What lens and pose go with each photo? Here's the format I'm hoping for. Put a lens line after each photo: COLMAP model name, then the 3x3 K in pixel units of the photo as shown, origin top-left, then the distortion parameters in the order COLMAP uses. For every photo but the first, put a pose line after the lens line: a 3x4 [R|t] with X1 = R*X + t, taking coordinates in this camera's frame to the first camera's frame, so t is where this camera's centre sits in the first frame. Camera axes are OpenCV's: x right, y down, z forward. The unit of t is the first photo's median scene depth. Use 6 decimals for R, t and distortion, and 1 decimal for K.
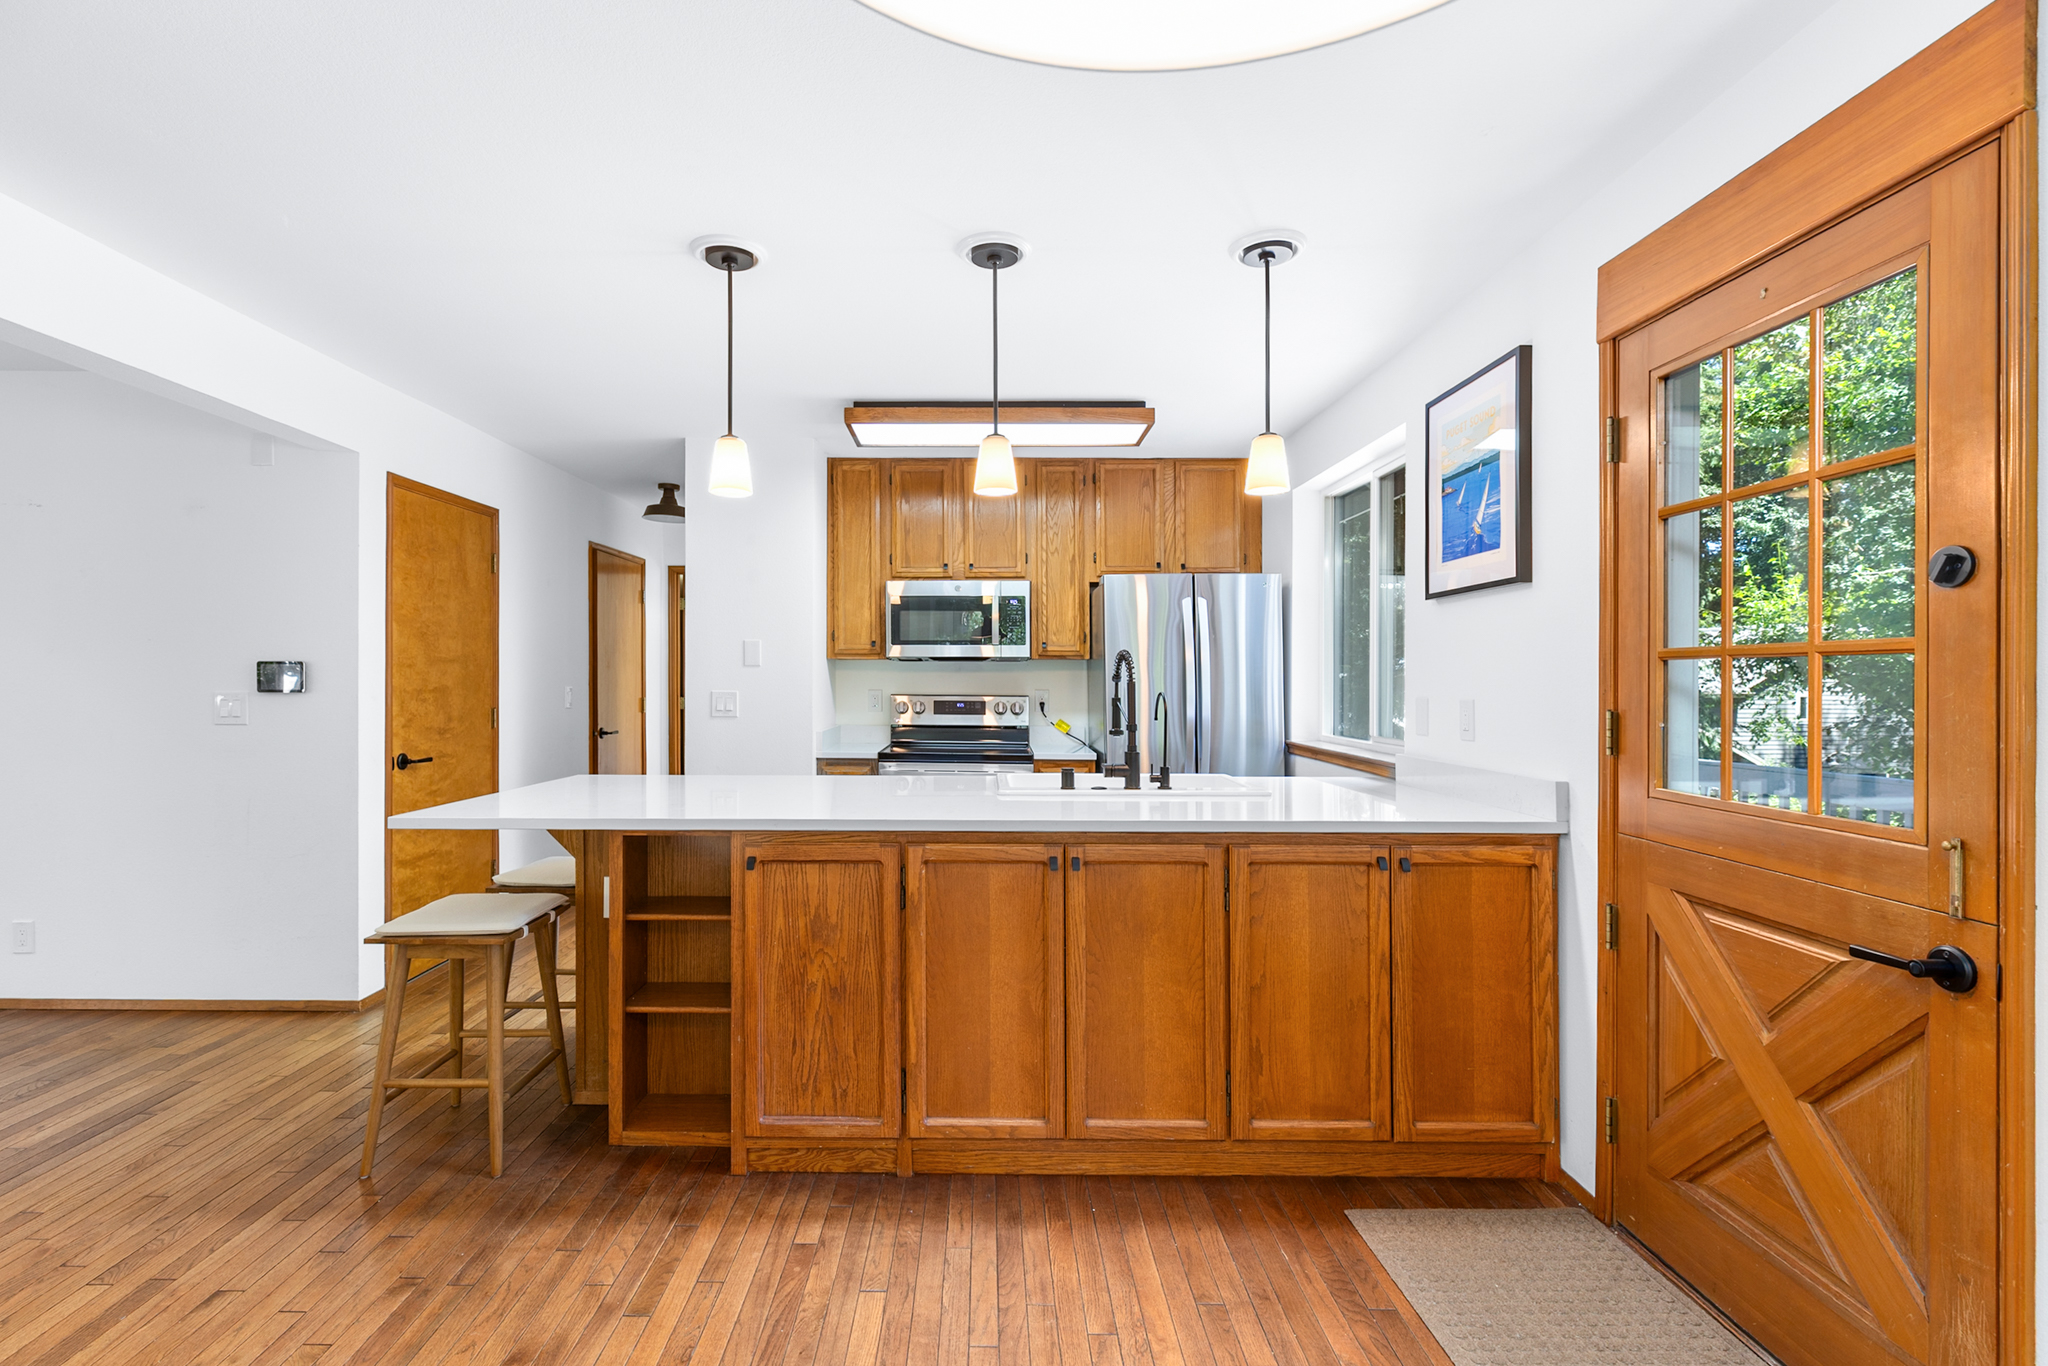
lens RADIAL K [[959.1, 0, 967.2], [0, 959.1, 689.5], [0, 0, 1]] dist [0.005308, 0.000552]
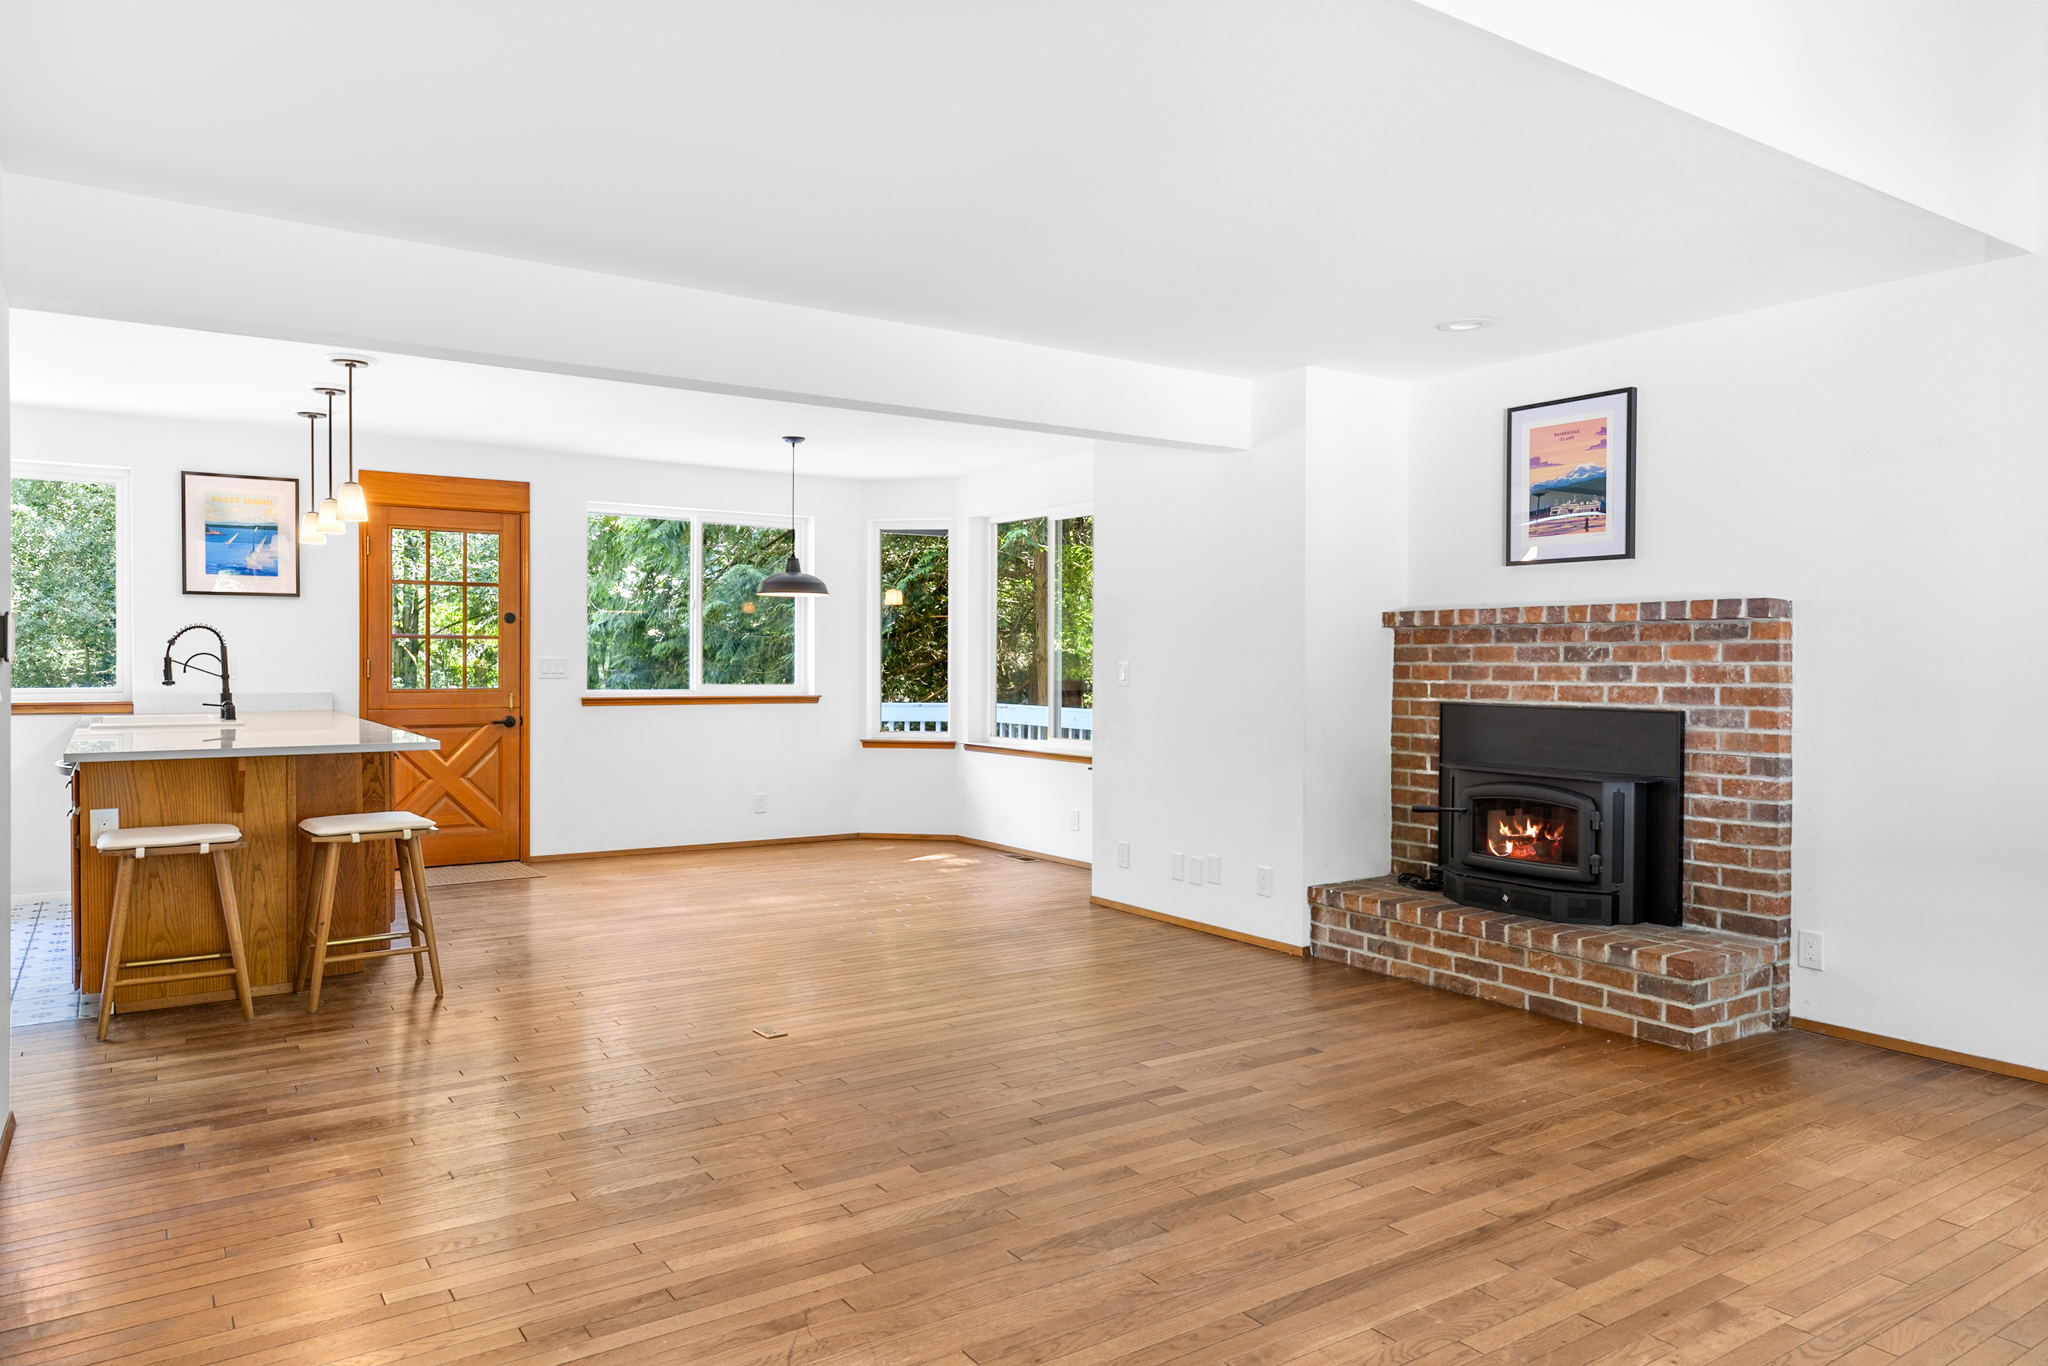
lens RADIAL K [[1300.2, 0, 940.7], [0, 1300.2, 689.6], [0, 0, 1]] dist [0.025482, -0.002750]
pose [[-0.555689, -0.028427, 0.830904, -2.563093], [0.001226, 0.999386, 0.035012, -0.012392], [-0.831389, 0.020475, -0.555313, 1.466712]]
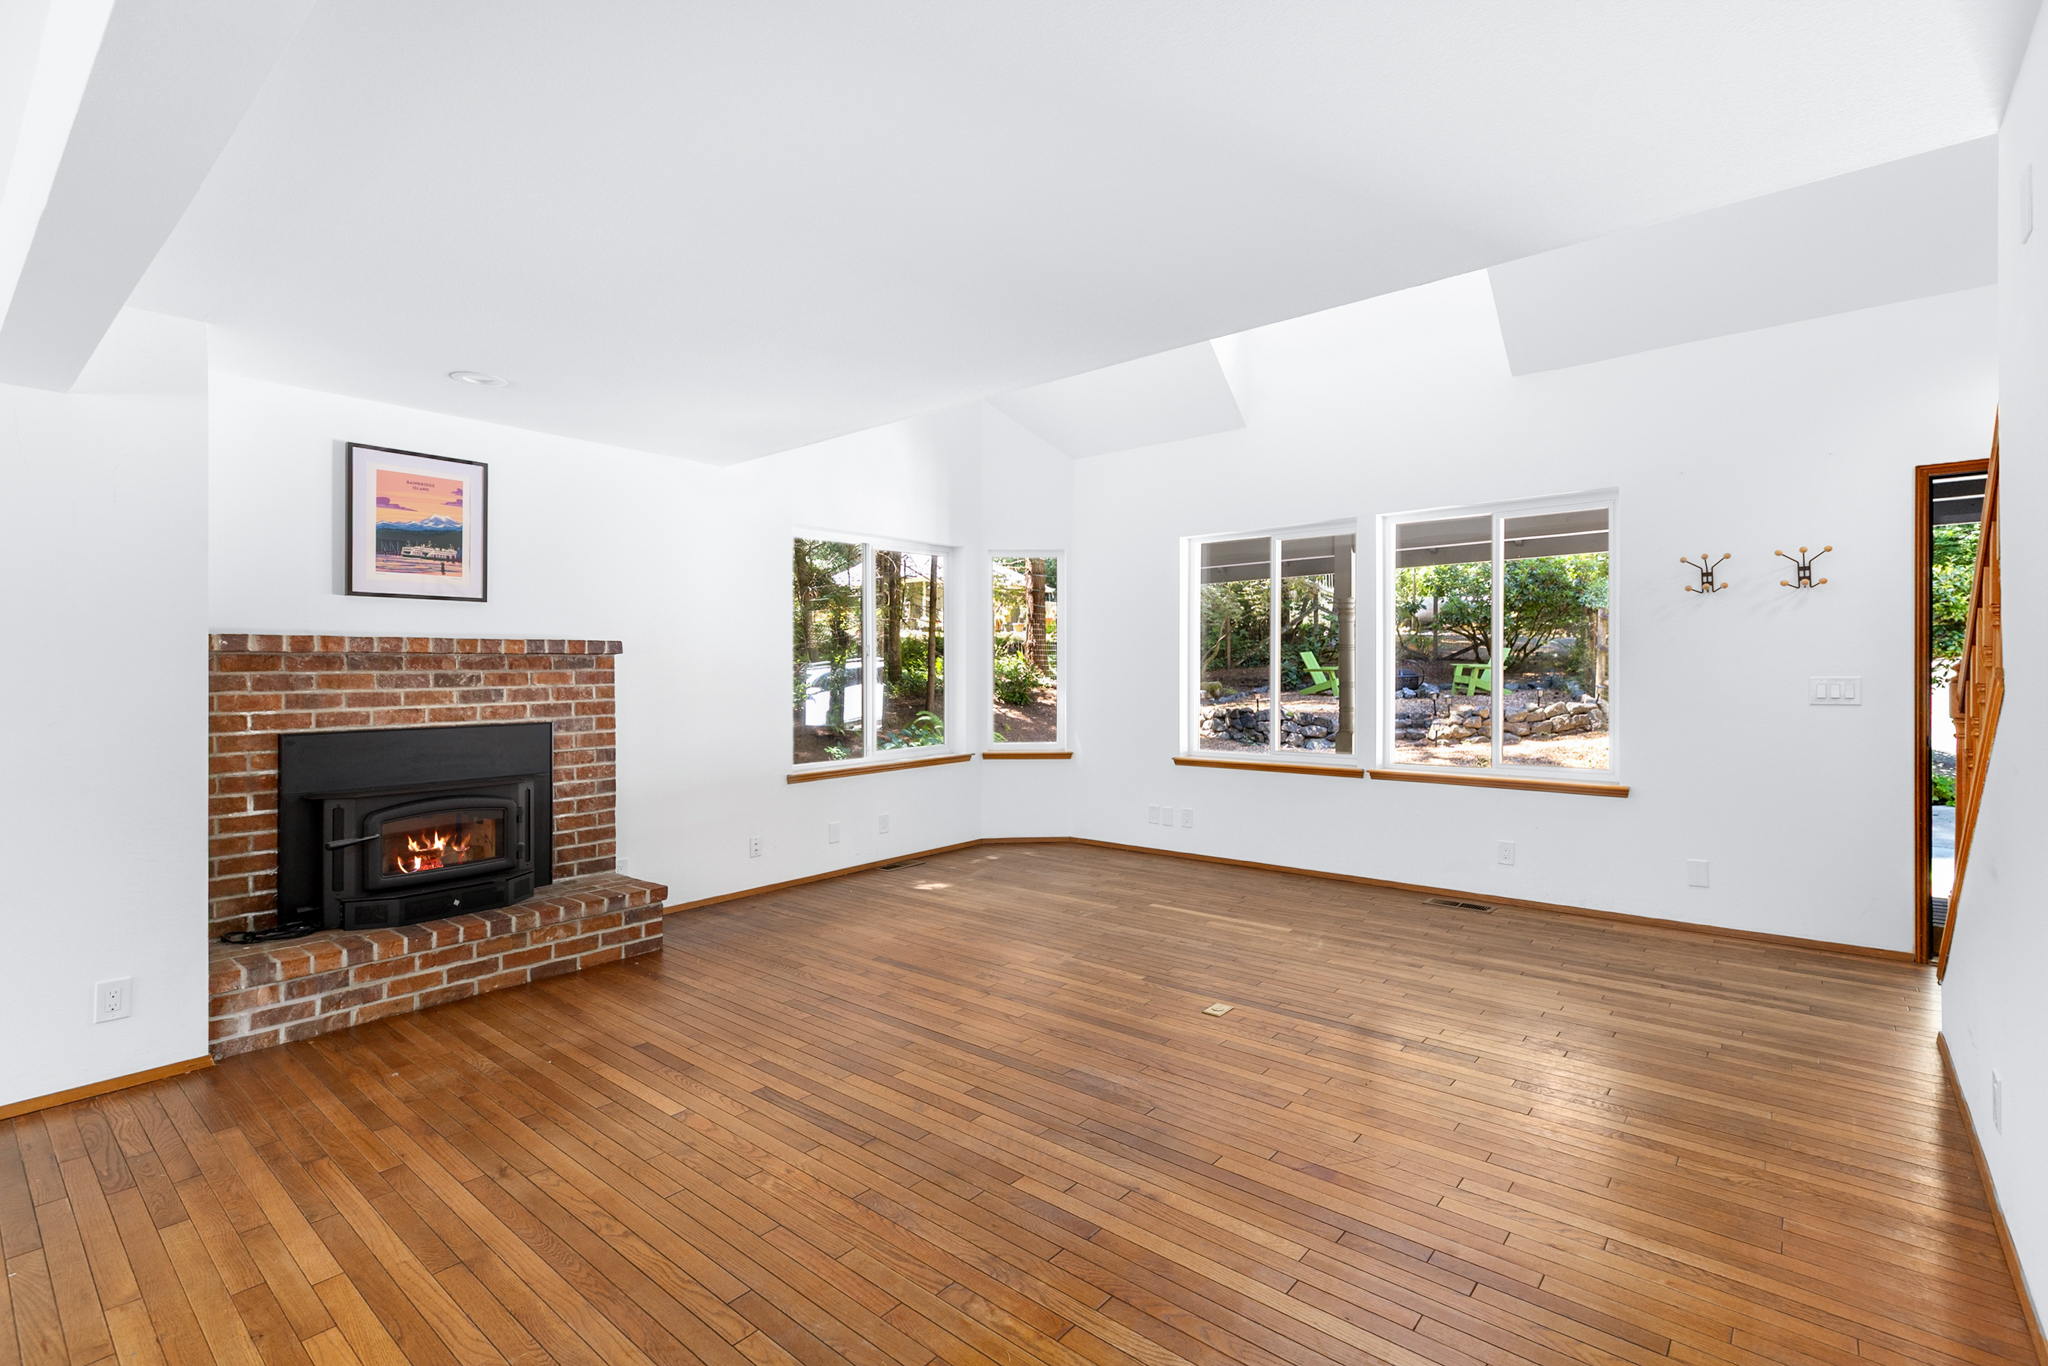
lens RADIAL K [[947.6, 0, 1030.4], [0, 947.6, 667.3], [0, 0, 1]] dist [0.004424, 0.000157]
pose [[-0.618871, -0.003823, -0.785483, -0.855088], [-0.001322, 0.999992, -0.003825, -0.013231], [0.785491, -0.001329, -0.618871, 1.397670]]
